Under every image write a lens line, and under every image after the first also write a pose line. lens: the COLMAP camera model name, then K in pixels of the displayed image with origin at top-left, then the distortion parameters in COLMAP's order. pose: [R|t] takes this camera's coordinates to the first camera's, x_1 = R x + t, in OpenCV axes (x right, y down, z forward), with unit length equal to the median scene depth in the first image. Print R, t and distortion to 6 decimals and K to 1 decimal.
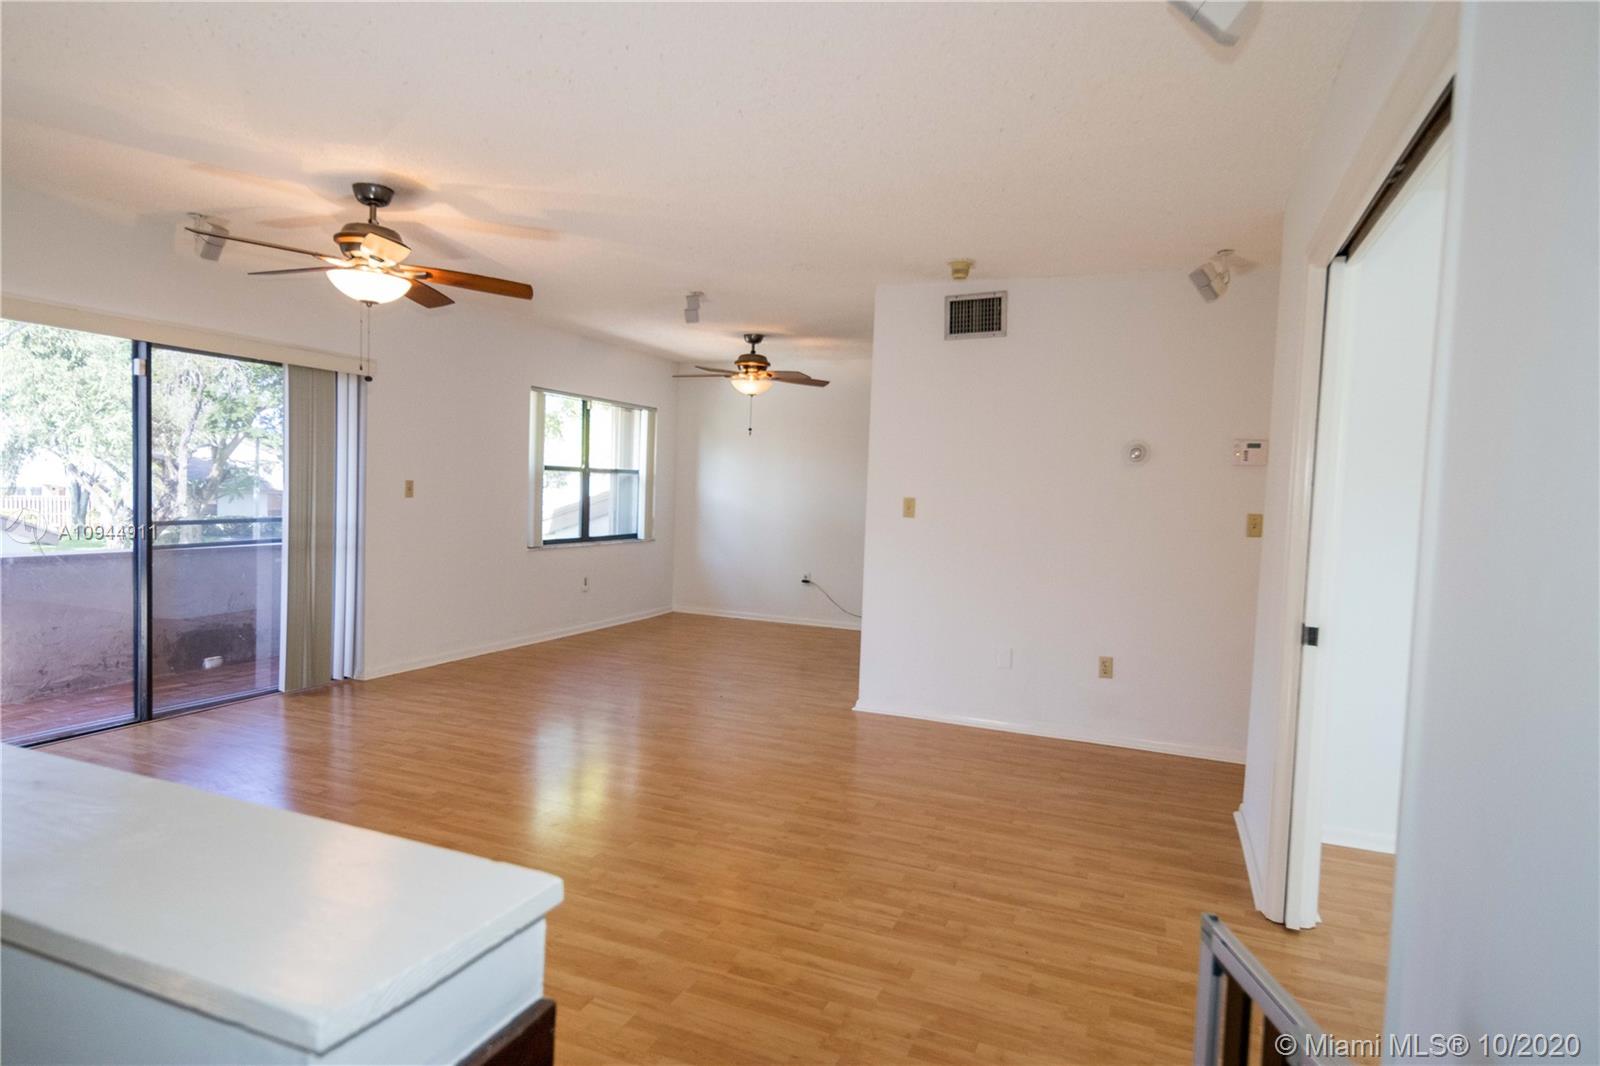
lens RADIAL K [[897.5, 0, 796.4], [0, 897.5, 536.5], [0, 0, 1]] dist [-0.005348, 0.010590]
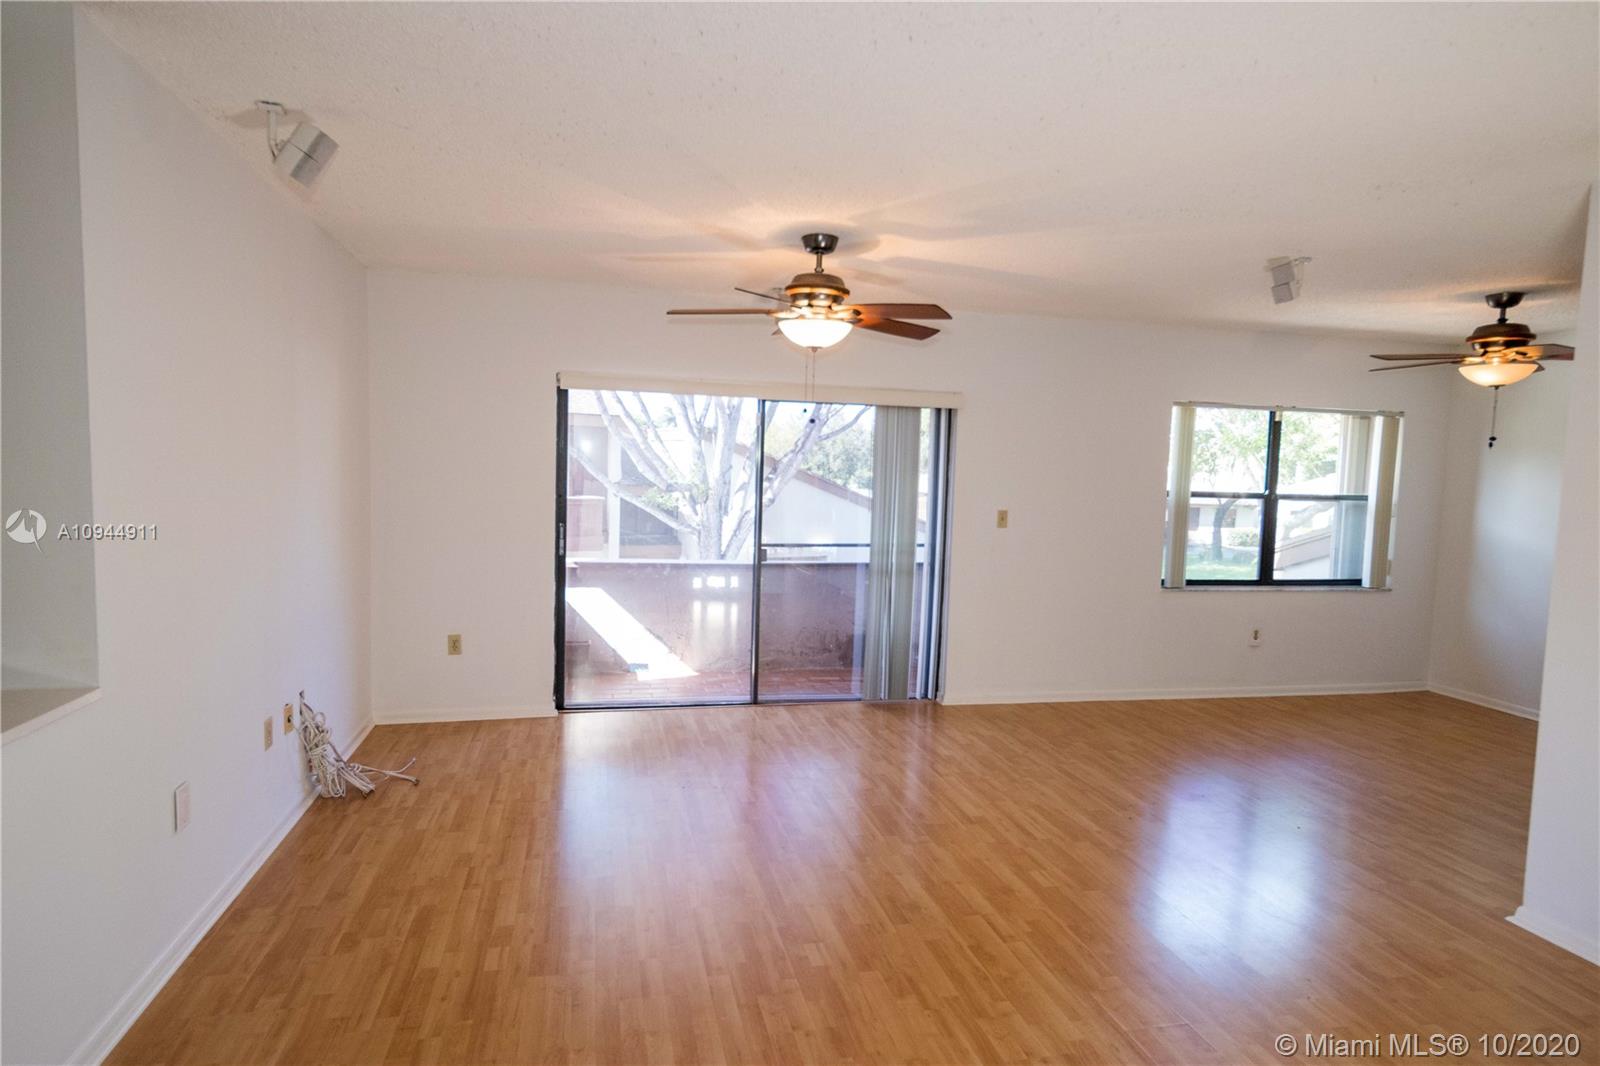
lens RADIAL K [[897.5, 0, 796.4], [0, 897.5, 536.5], [0, 0, 1]] dist [-0.005348, 0.010590]
pose [[0.577281, 0.042716, -0.815427, 0.196188], [-0.054038, 0.998440, 0.014047, -0.029258], [0.814755, 0.035955, 0.578689, 0.204796]]
